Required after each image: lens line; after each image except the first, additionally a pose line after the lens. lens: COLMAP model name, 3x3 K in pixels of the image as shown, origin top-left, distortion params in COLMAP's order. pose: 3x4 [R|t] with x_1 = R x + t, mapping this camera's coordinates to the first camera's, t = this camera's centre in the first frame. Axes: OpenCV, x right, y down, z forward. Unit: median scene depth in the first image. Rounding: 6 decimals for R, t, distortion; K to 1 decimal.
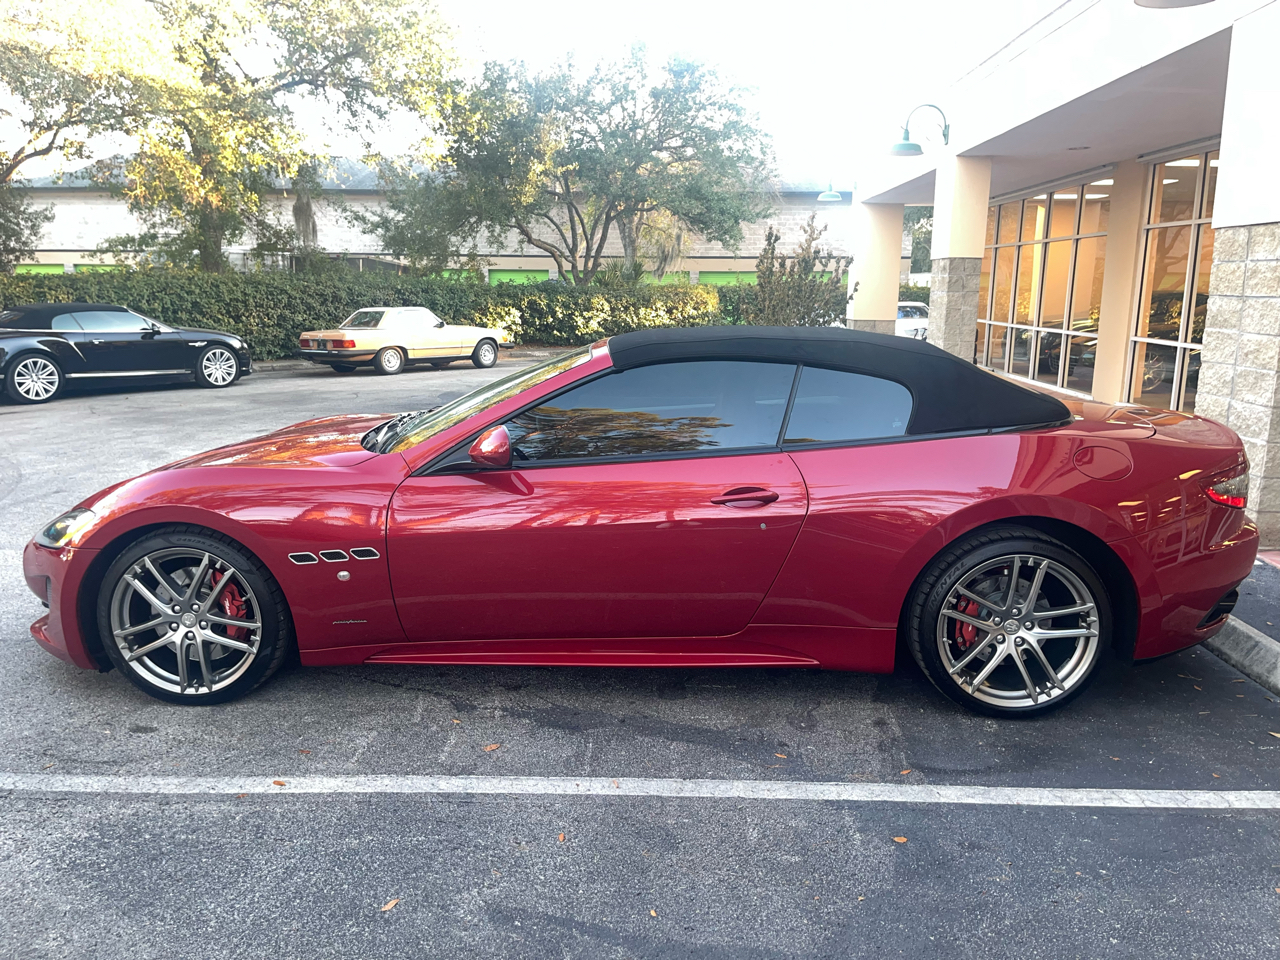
lens RADIAL K [[971.3, 0, 640.3], [0, 971.3, 491.0], [0, 0, 1]] dist [0.075976, -0.106974]
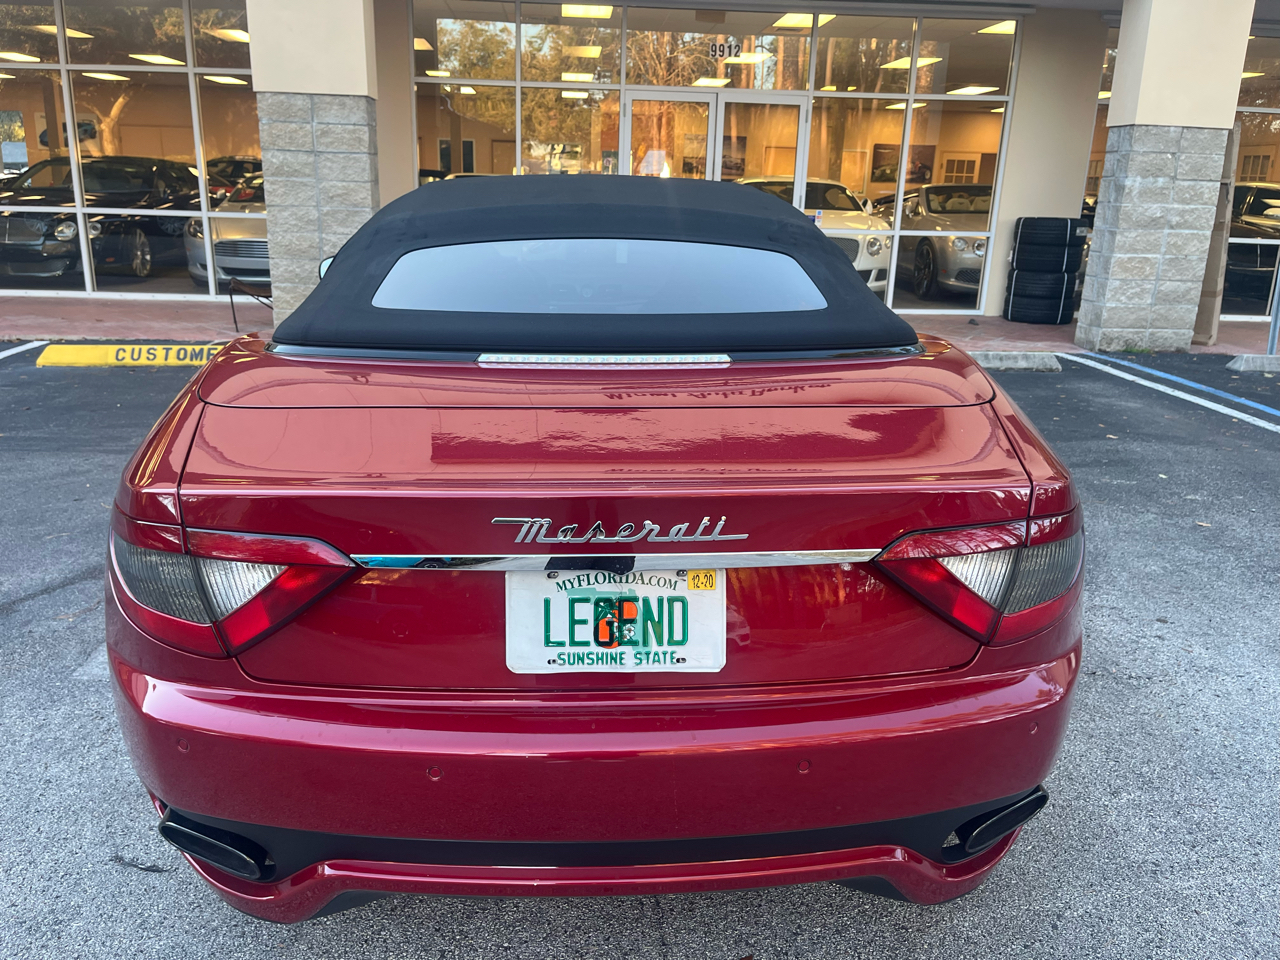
lens RADIAL K [[971.3, 0, 631.1], [0, 971.3, 468.8], [0, 0, 1]] dist [0.075976, -0.106974]
pose [[-0.108569, -0.288734, 0.951234, -0.426028], [0.175934, 0.936204, 0.304252, -0.069281], [-0.978397, 0.200386, -0.050845, 0.405129]]
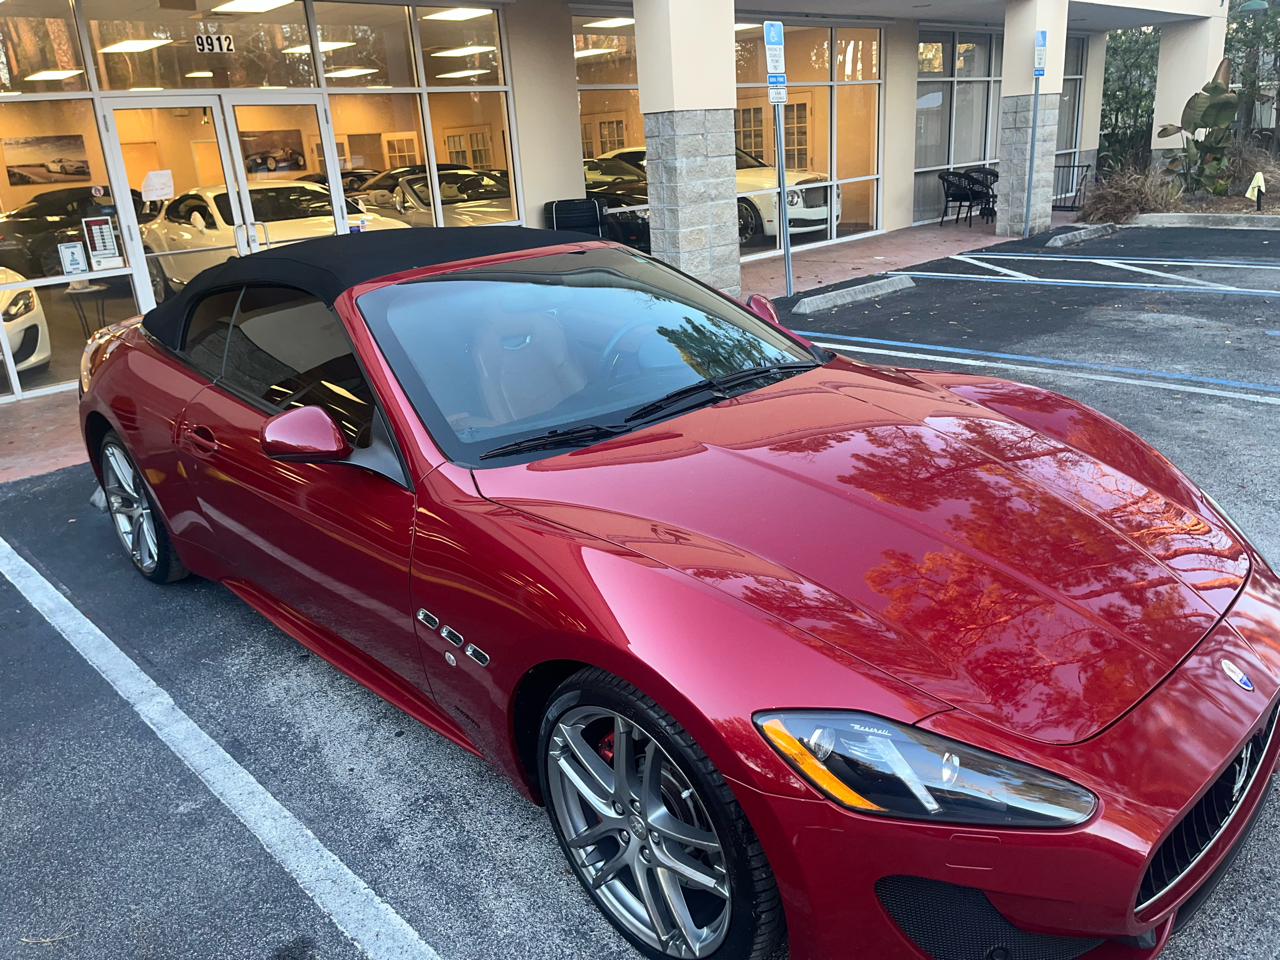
lens RADIAL K [[971.3, 0, 639.3], [0, 971.3, 472.8], [0, 0, 1]] dist [0.075976, -0.106974]
pose [[-0.727414, -0.183324, 0.661257, -0.258606], [0.196327, 0.867769, 0.456545, -0.134791], [-0.657514, 0.461920, -0.595236, 0.582559]]
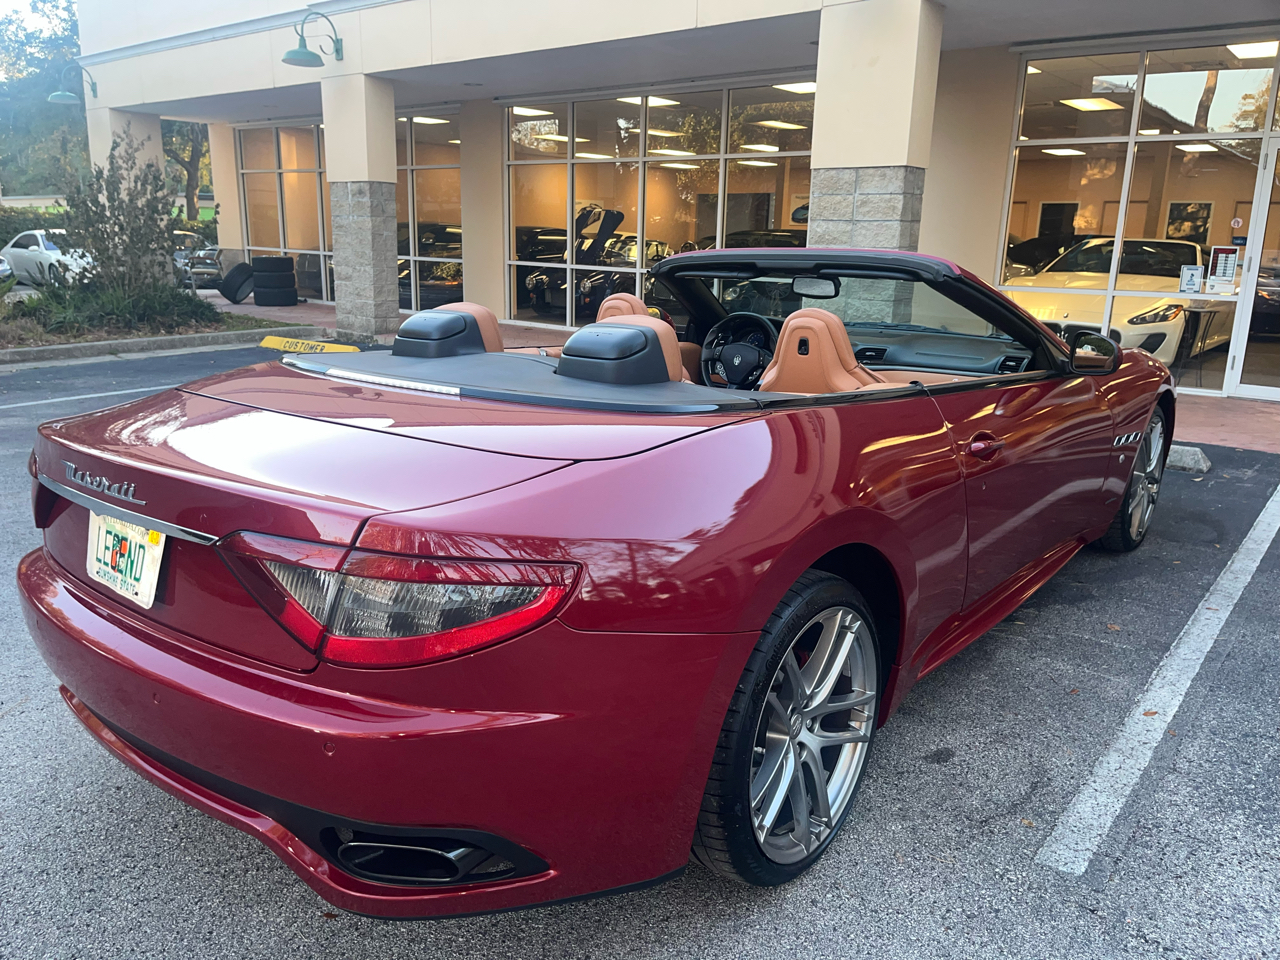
lens RADIAL K [[971.3, 0, 622.6], [0, 971.3, 472.9], [0, 0, 1]] dist [0.075976, -0.106974]
pose [[0.604521, -0.185037, 0.774800, -0.388220], [0.148269, 0.981787, 0.118785, -0.033362], [-0.782669, 0.043071, 0.620947, 0.227154]]
